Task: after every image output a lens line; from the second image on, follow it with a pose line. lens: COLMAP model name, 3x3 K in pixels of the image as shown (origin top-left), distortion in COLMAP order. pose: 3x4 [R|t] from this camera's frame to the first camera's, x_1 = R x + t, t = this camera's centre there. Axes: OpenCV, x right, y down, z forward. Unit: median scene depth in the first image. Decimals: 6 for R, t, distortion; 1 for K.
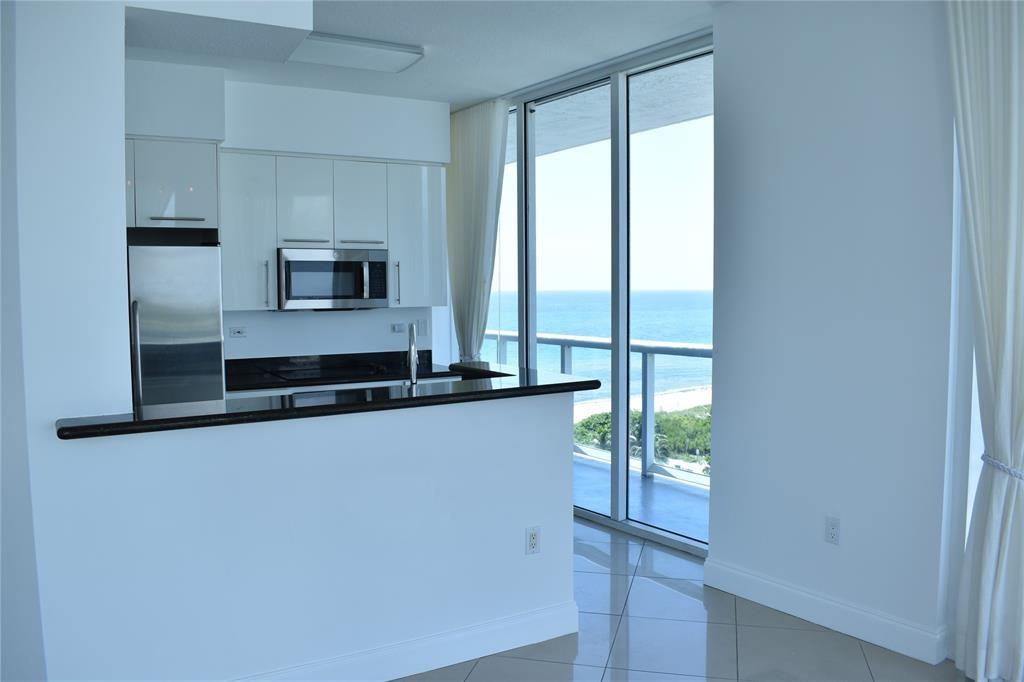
lens RADIAL K [[792.2, 0, 514.7], [0, 792.2, 340.3], [0, 0, 1]] dist [-0.095894, 0.015515]
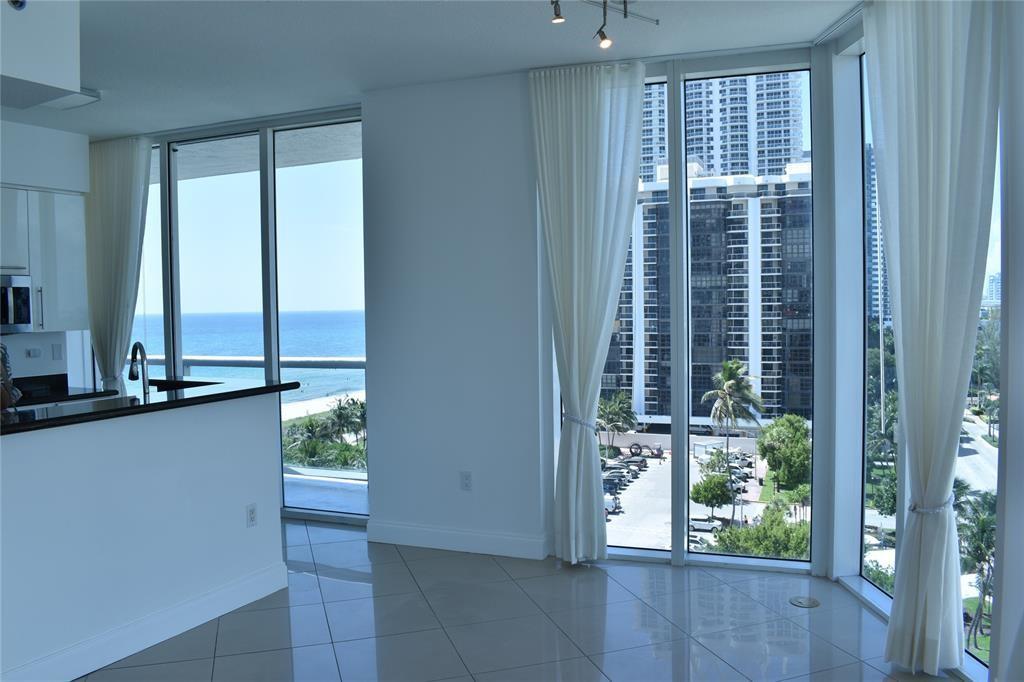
lens RADIAL K [[792.2, 0, 506.4], [0, 792.2, 338.3], [0, 0, 1]] dist [-0.095894, 0.015515]
pose [[0.846697, -0.028725, 0.531300, -0.175883], [0.045208, 0.998815, -0.018044, 0.011905], [-0.530152, 0.039296, 0.846992, -0.159185]]
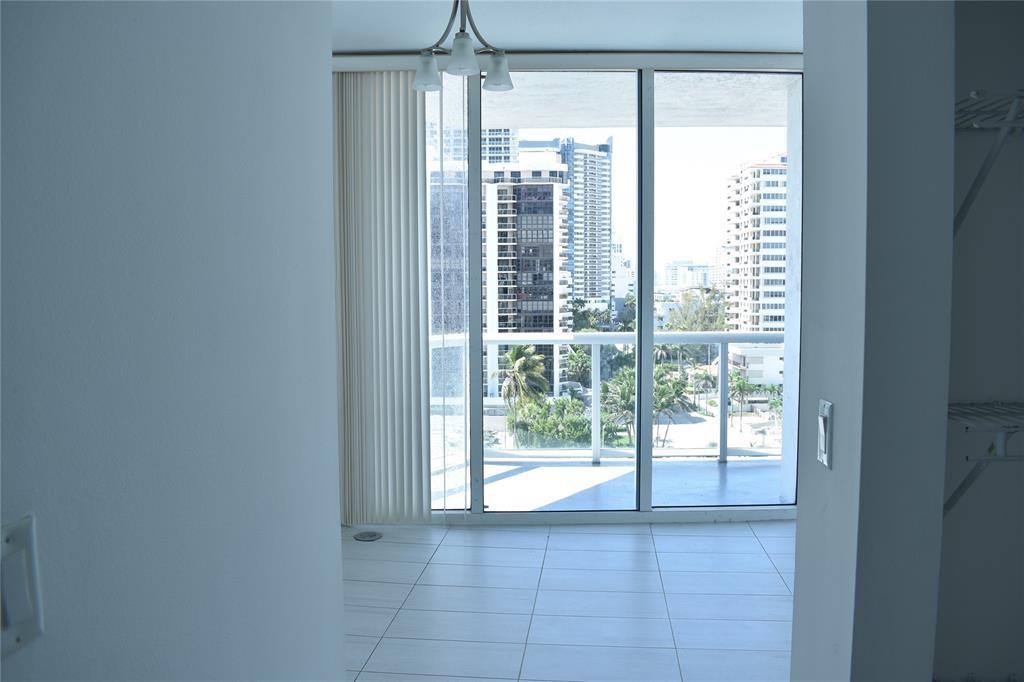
lens RADIAL K [[792.2, 0, 510.0], [0, 792.2, 339.7], [0, 0, 1]] dist [-0.095894, 0.015515]
pose [[0.592669, -0.052404, 0.803740, -0.703771], [0.054190, 0.998214, 0.025124, -0.028270], [-0.803621, 0.028664, 0.594450, 0.518665]]
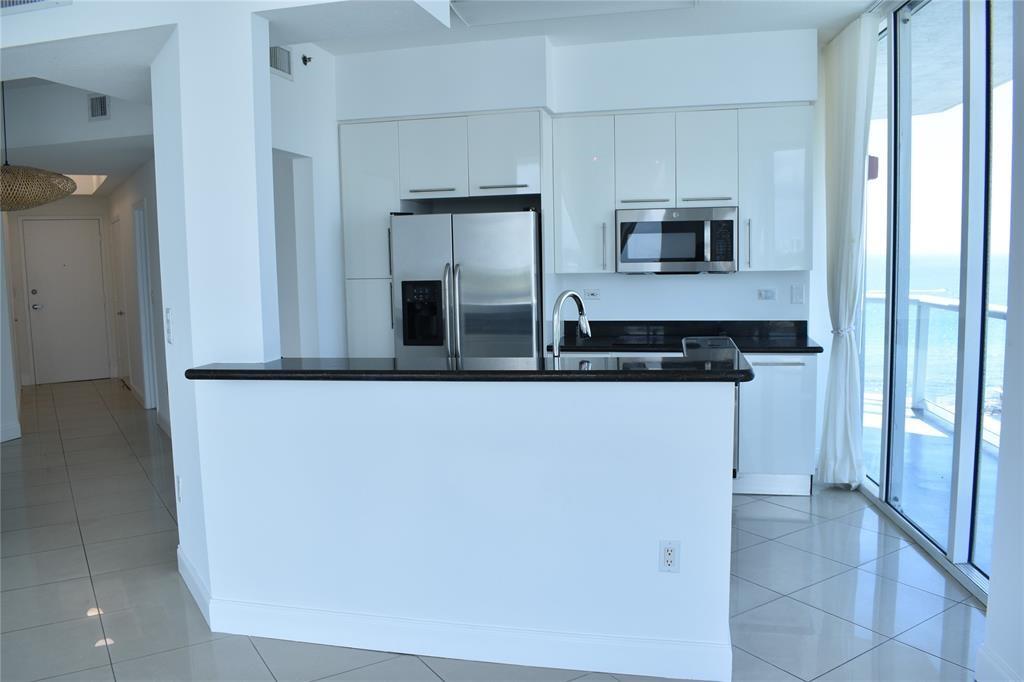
lens RADIAL K [[792.2, 0, 518.9], [0, 792.2, 341.4], [0, 0, 1]] dist [-0.095894, 0.015515]
pose [[0.736000, 0.063203, -0.674024, 0.281401], [-0.027930, 0.997620, 0.063049, -0.011825], [0.676405, -0.027579, 0.736014, 0.184180]]
